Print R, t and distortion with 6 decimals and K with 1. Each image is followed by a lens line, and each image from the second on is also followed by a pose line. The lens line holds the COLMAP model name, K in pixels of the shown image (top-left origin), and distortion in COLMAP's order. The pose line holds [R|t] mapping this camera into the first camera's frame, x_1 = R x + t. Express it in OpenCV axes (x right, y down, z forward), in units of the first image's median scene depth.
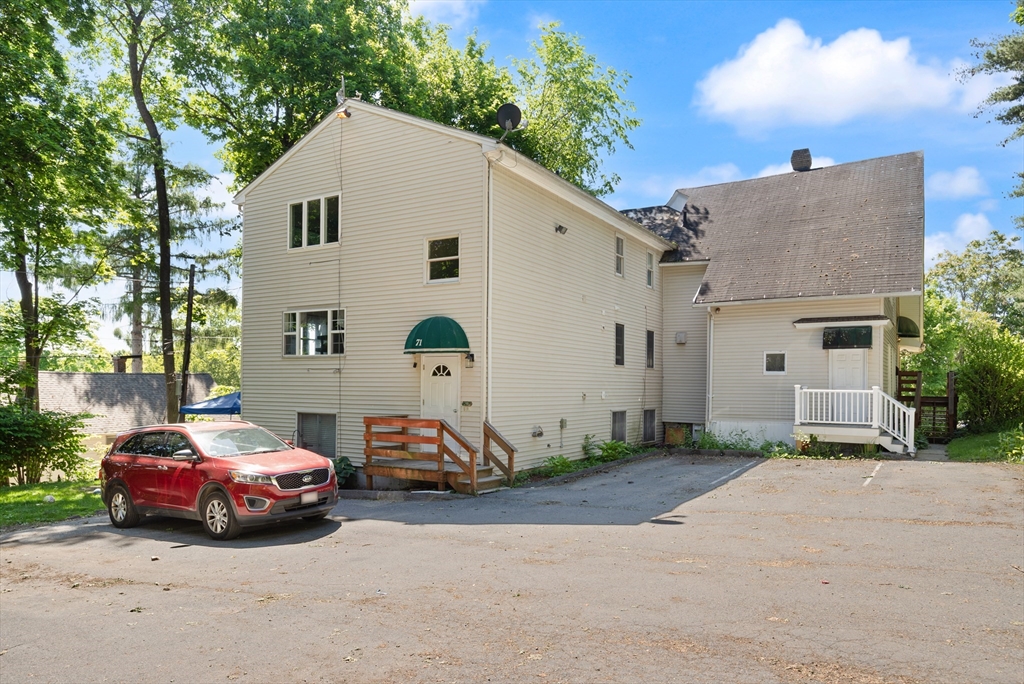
lens RADIAL K [[641.8, 0, 510.4], [0, 641.8, 410.0], [0, 0, 1]] dist [0.003975, 0.002163]
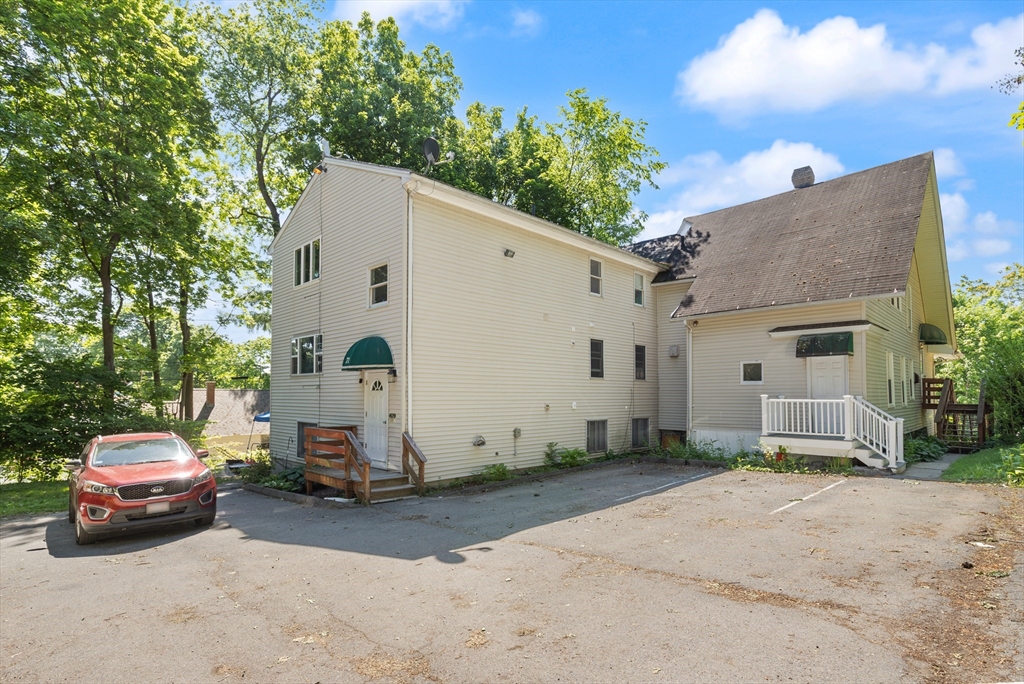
lens RADIAL K [[501.0, 0, 479.5], [0, 501.0, 399.6], [0, 0, 1]] dist [0.001538, -0.000775]
pose [[0.972861, -0.007542, -0.231267, 0.196762], [0.000407, 0.999523, -0.030885, -0.008065], [0.231389, 0.029953, 0.972400, 0.154669]]
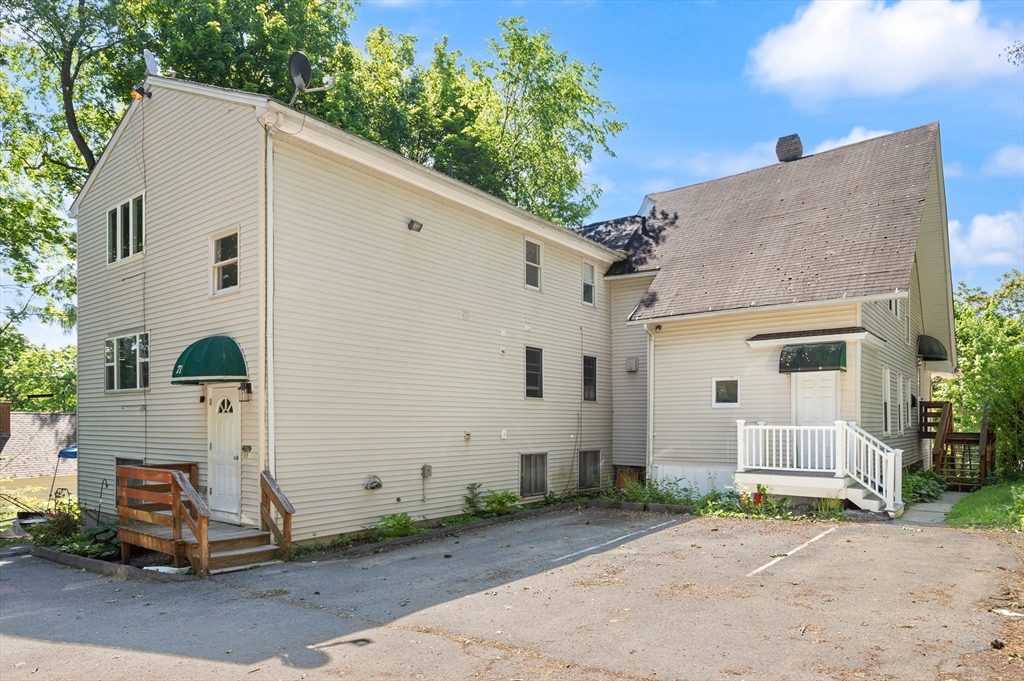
lens RADIAL K [[646.3, 0, 470.3], [0, 646.3, 446.5], [0, 0, 1]] dist [0.001644, -0.000431]
pose [[0.993907, -0.003944, -0.110155, 0.205408], [0.003861, 0.999992, -0.000969, -0.007734], [0.110157, 0.000538, 0.993914, 0.191885]]
